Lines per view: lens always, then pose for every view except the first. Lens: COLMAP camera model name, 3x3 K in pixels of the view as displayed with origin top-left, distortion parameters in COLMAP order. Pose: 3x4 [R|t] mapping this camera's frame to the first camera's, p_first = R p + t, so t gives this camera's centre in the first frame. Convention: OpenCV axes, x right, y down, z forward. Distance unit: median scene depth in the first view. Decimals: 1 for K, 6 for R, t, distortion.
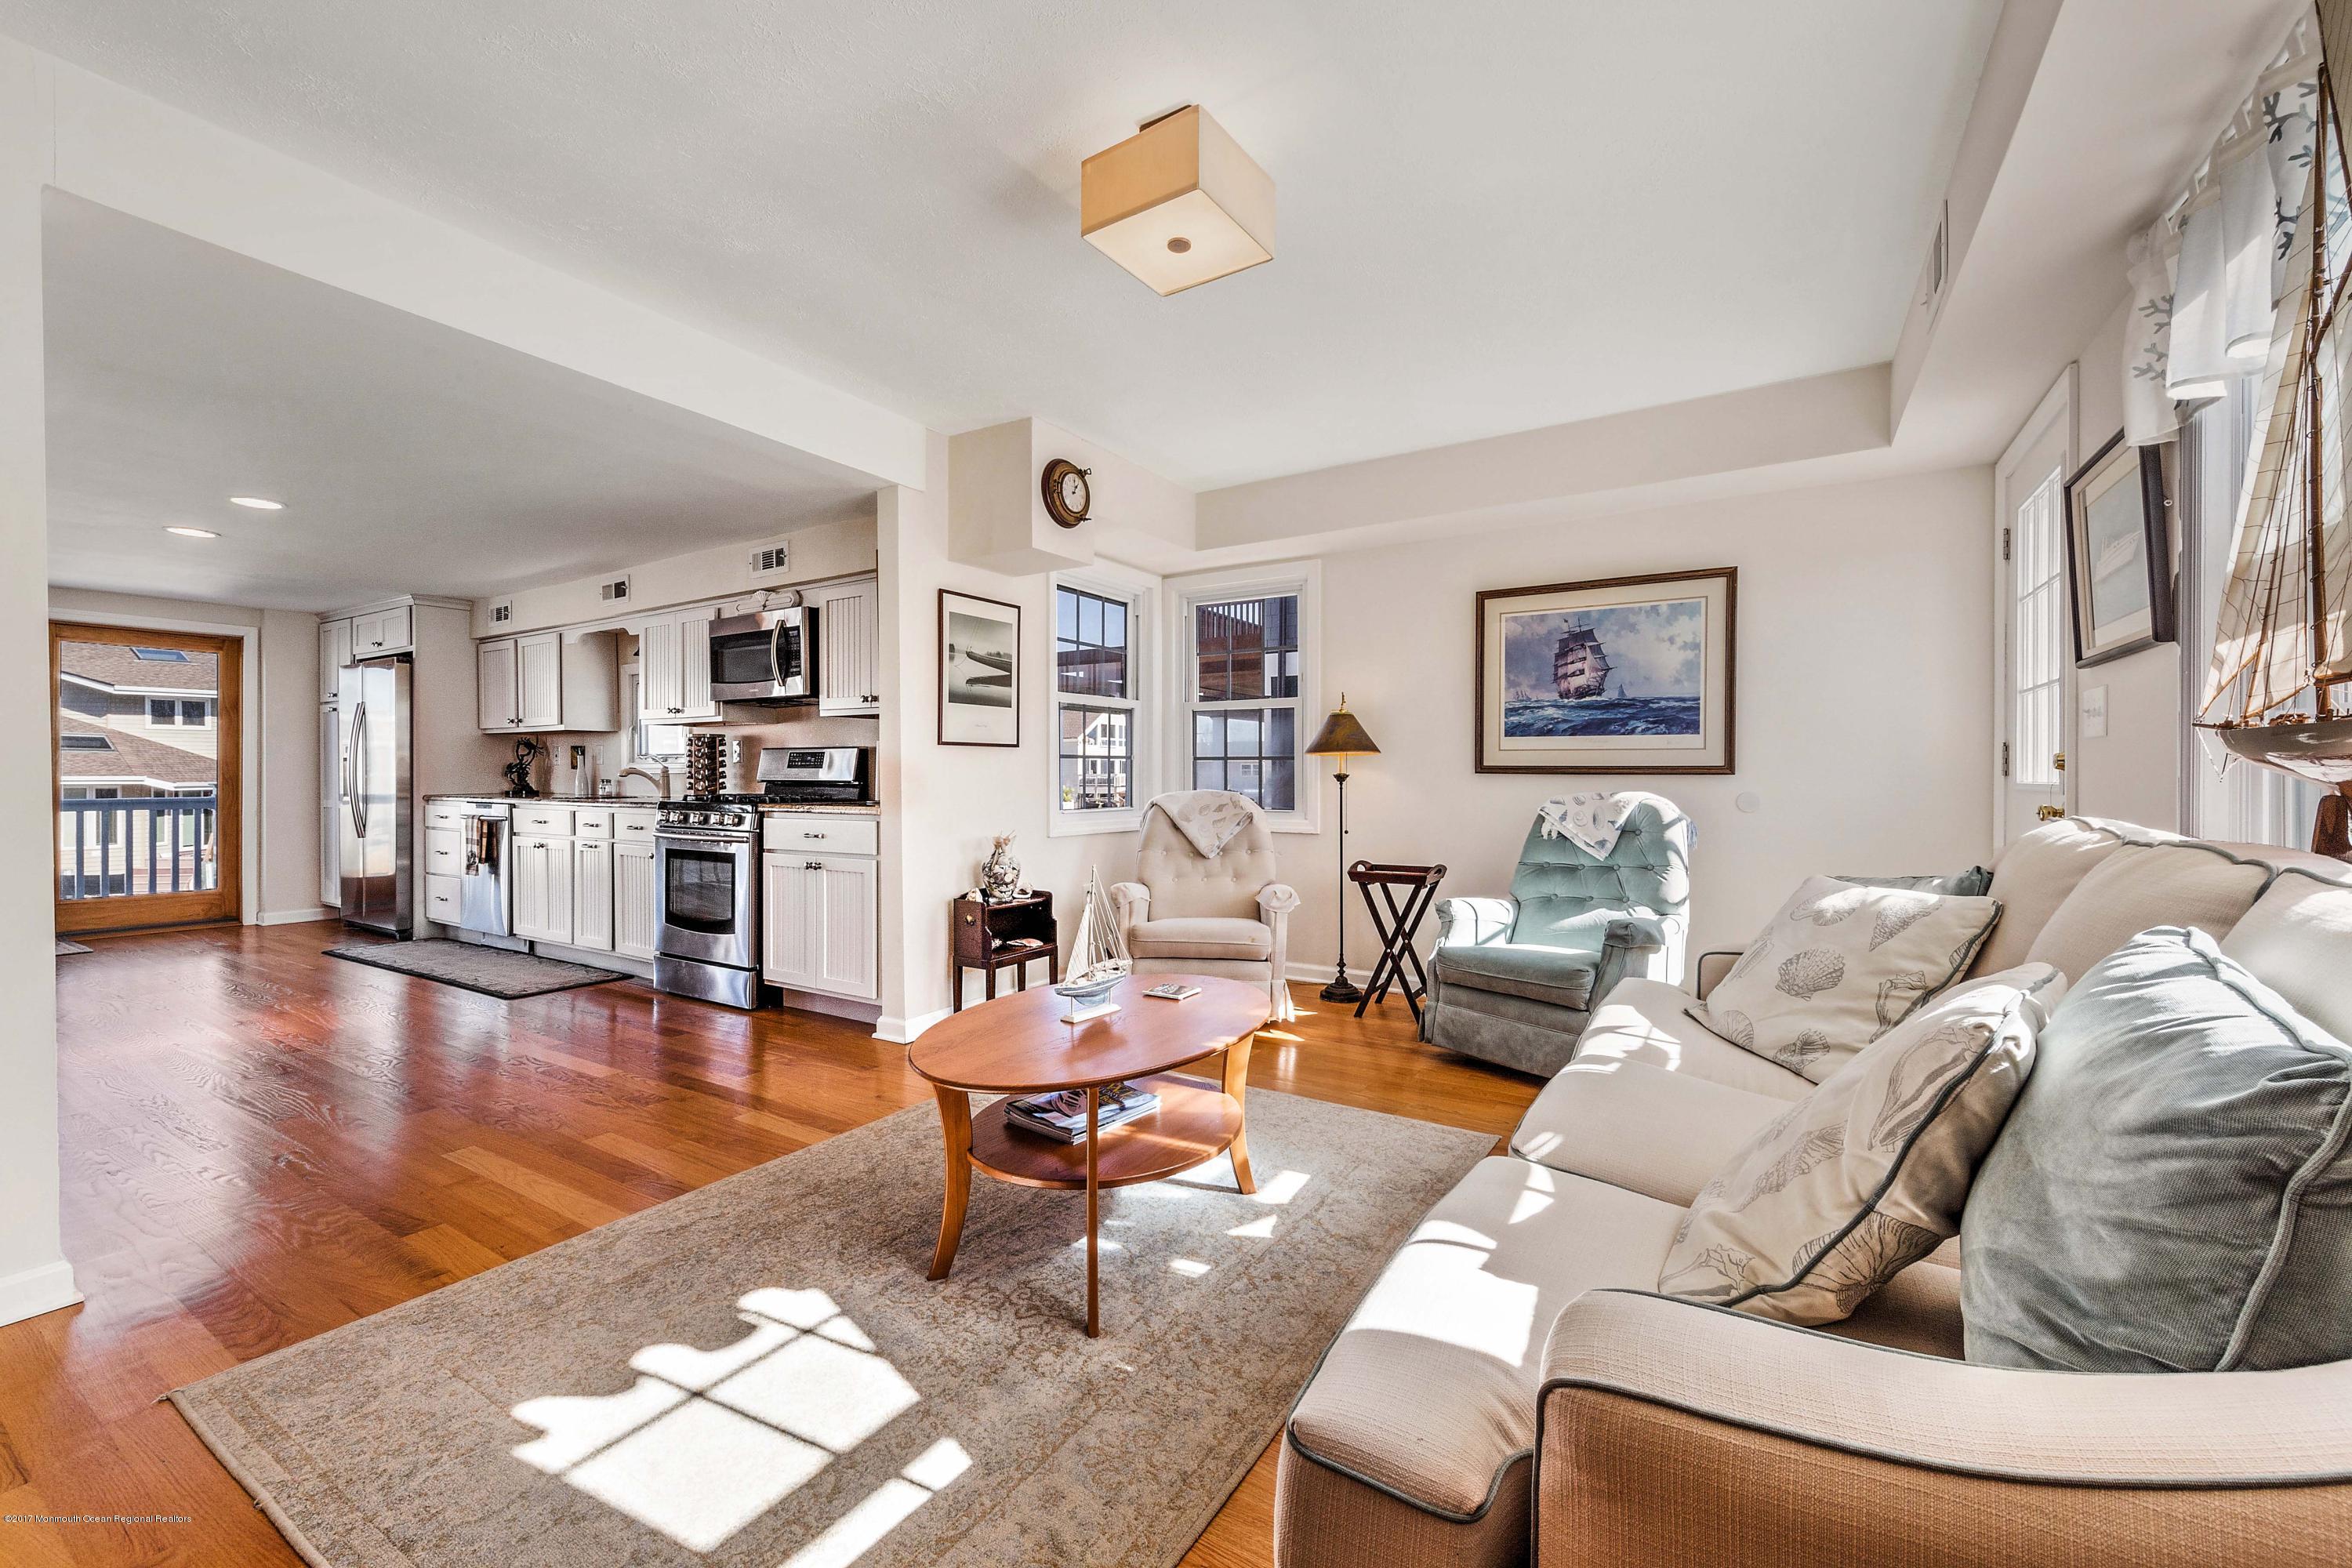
lens RADIAL K [[946.9, 0, 1172.1], [0, 946.9, 783.3], [0, 0, 1]] dist [0.009921, 0.000061]
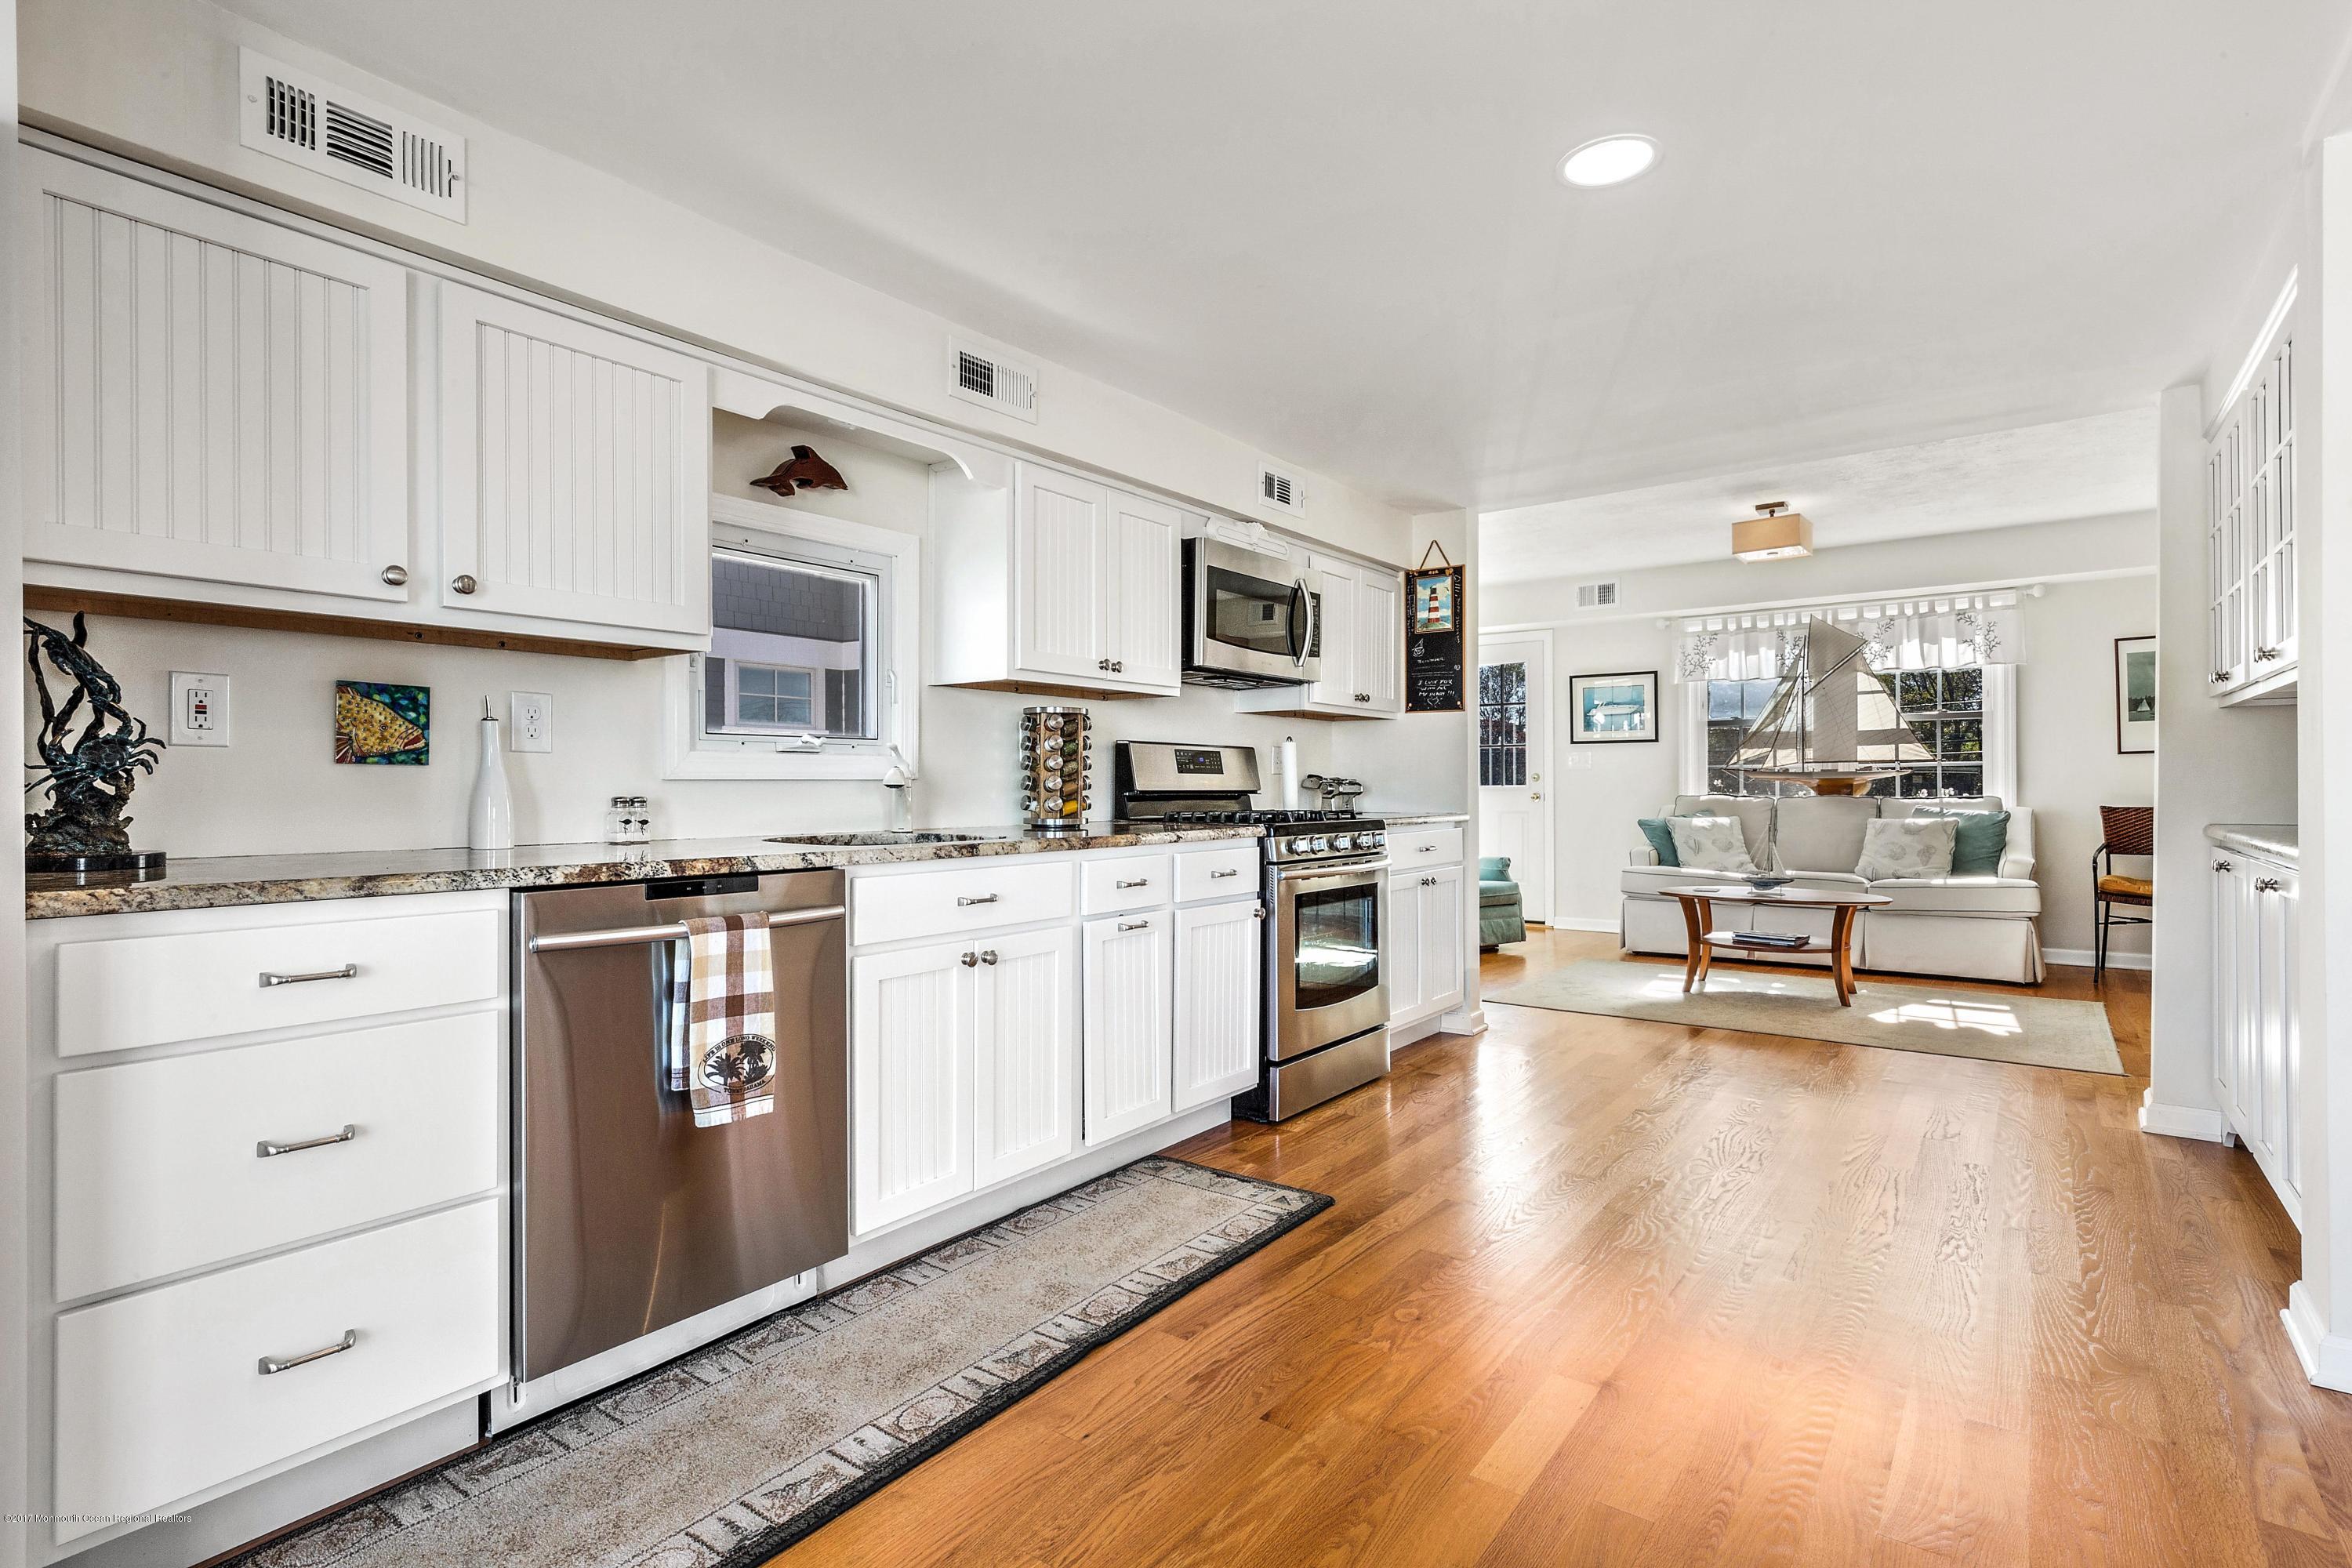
lens RADIAL K [[1142.0, 0, 1172.1], [0, 1142.0, 786.7], [0, 0, 1]] dist [0.008284, -0.001472]
pose [[0.080490, -0.001183, 0.996755, -1.331311], [0.013040, 0.999915, 0.000134, -0.006780], [-0.996670, 0.012987, 0.080499, 1.028933]]
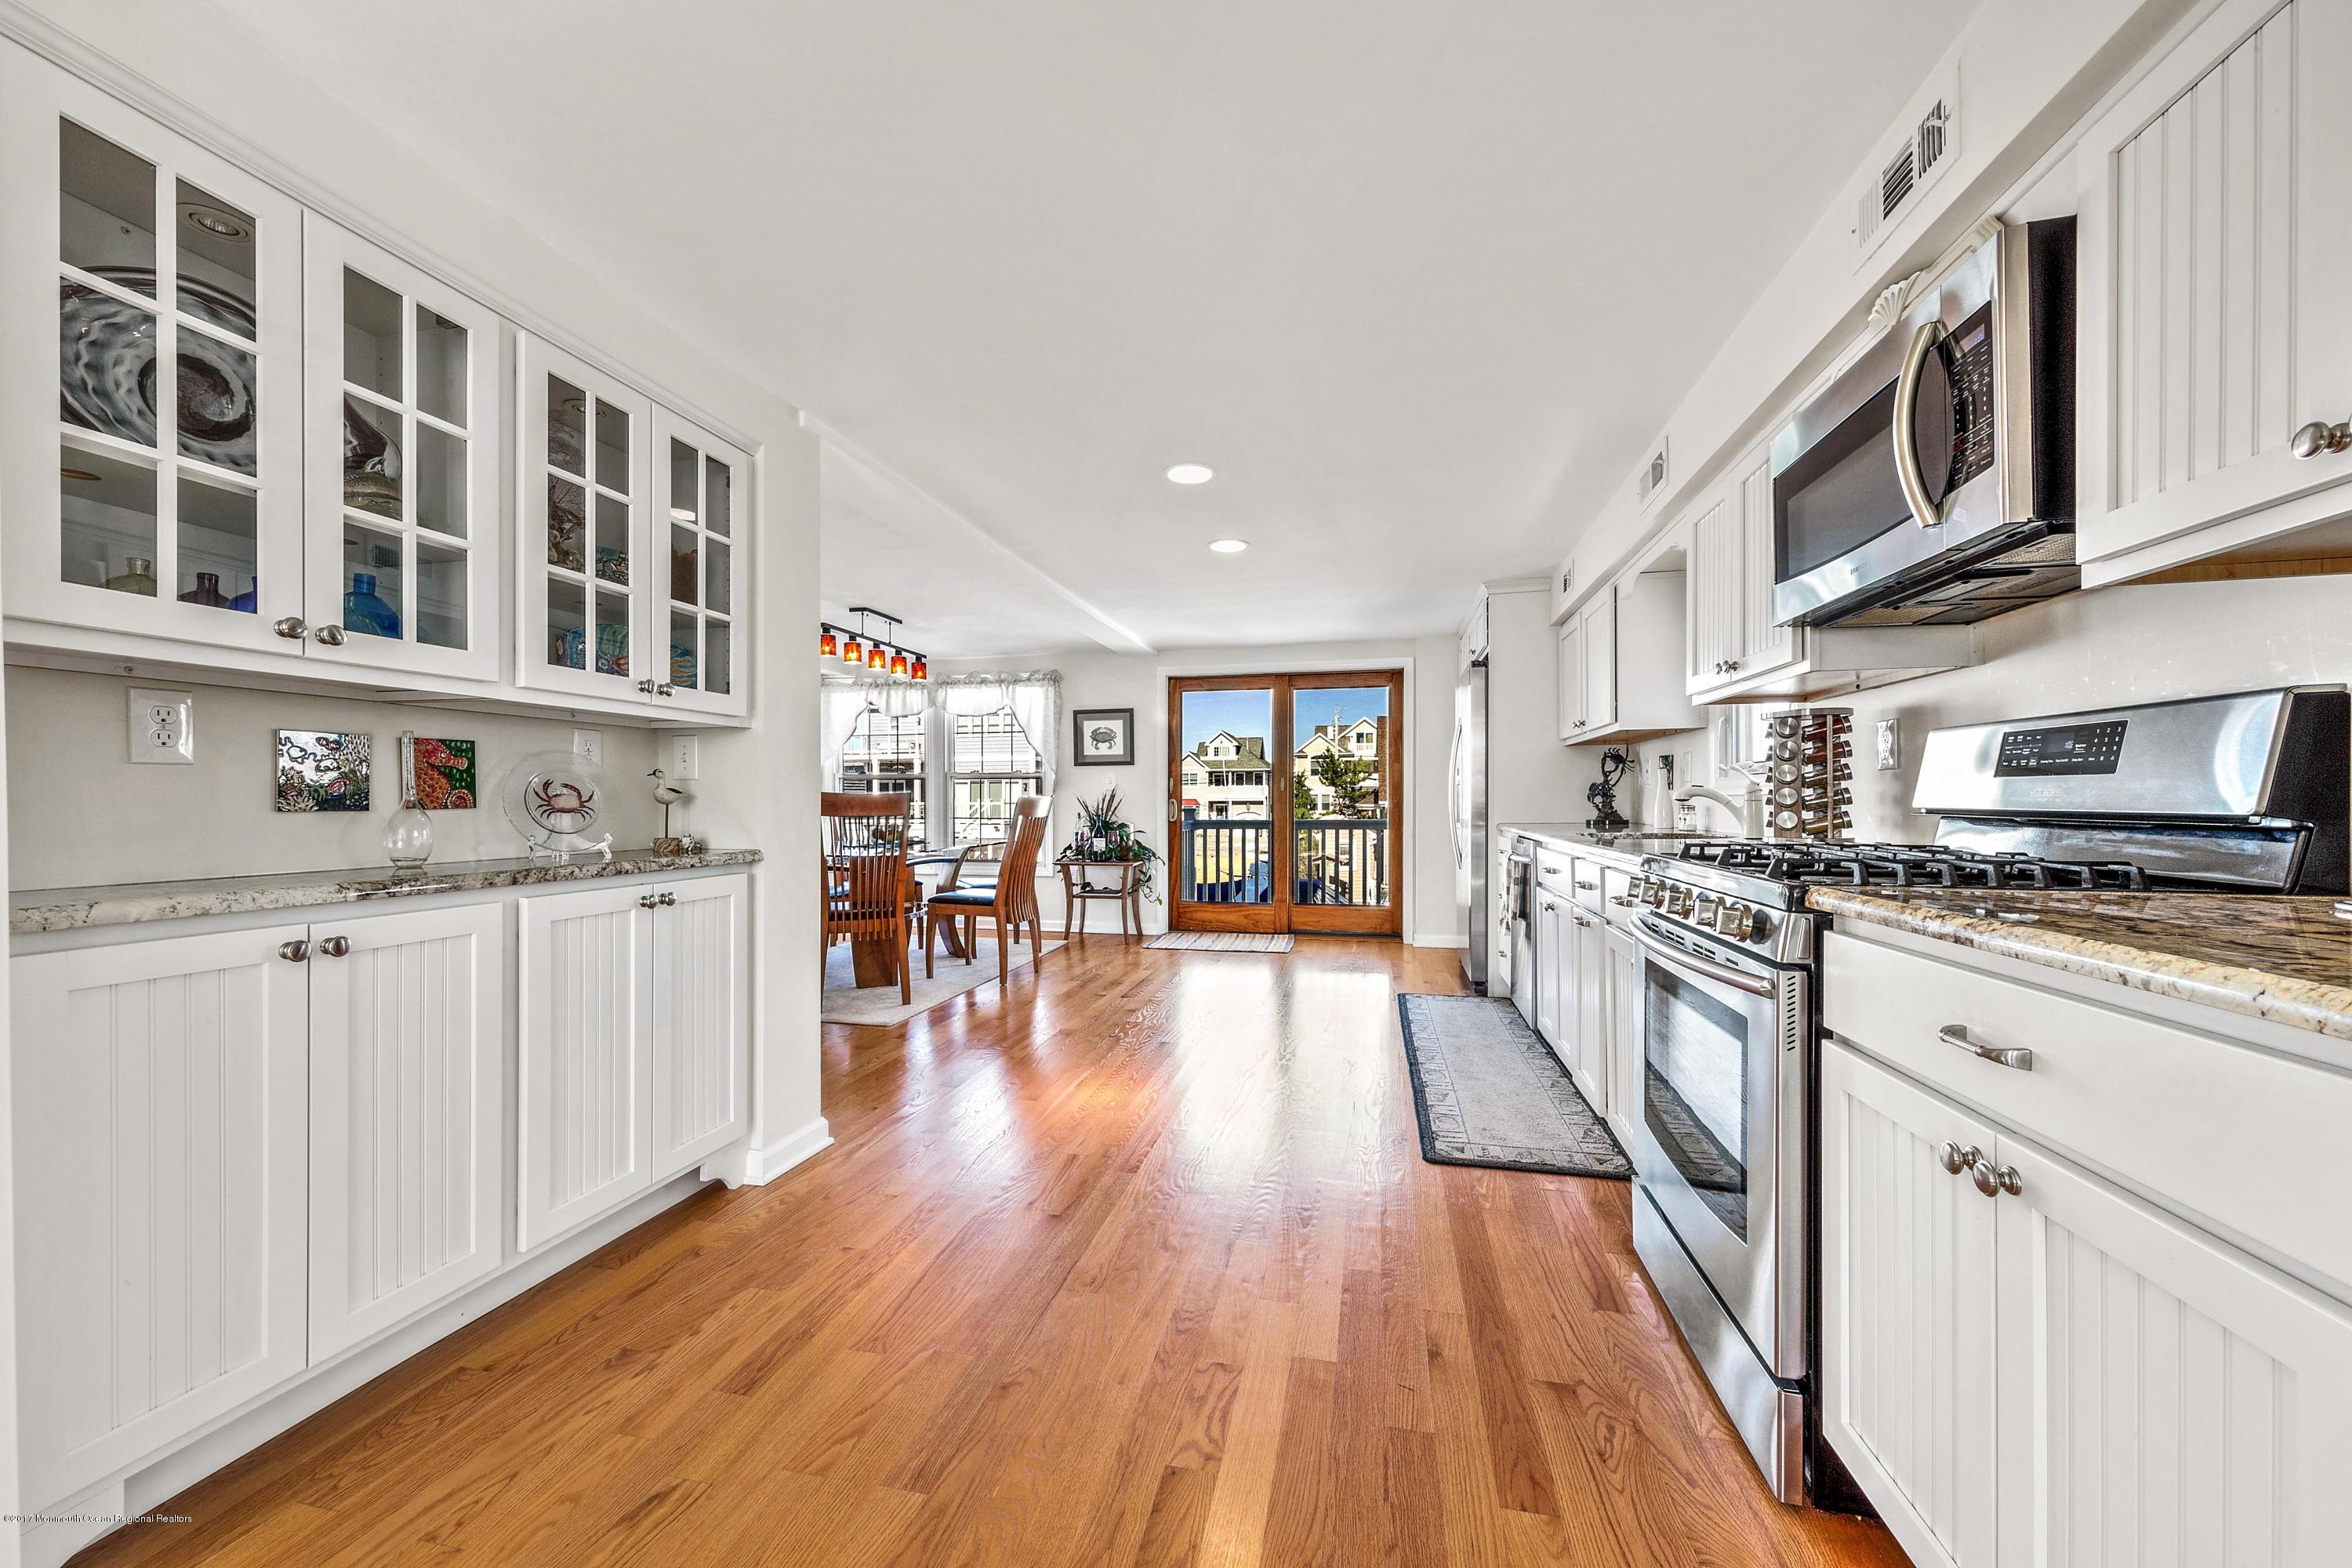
lens RADIAL K [[885.0, 0, 1173.3], [0, 885.0, 800.8], [0, 0, 1]] dist [0.008728, -0.000286]
pose [[0.329756, -0.001086, -0.944066, -0.206163], [-0.004436, 0.999987, -0.002700, -0.004941], [0.944056, 0.005078, 0.329747, 0.649680]]
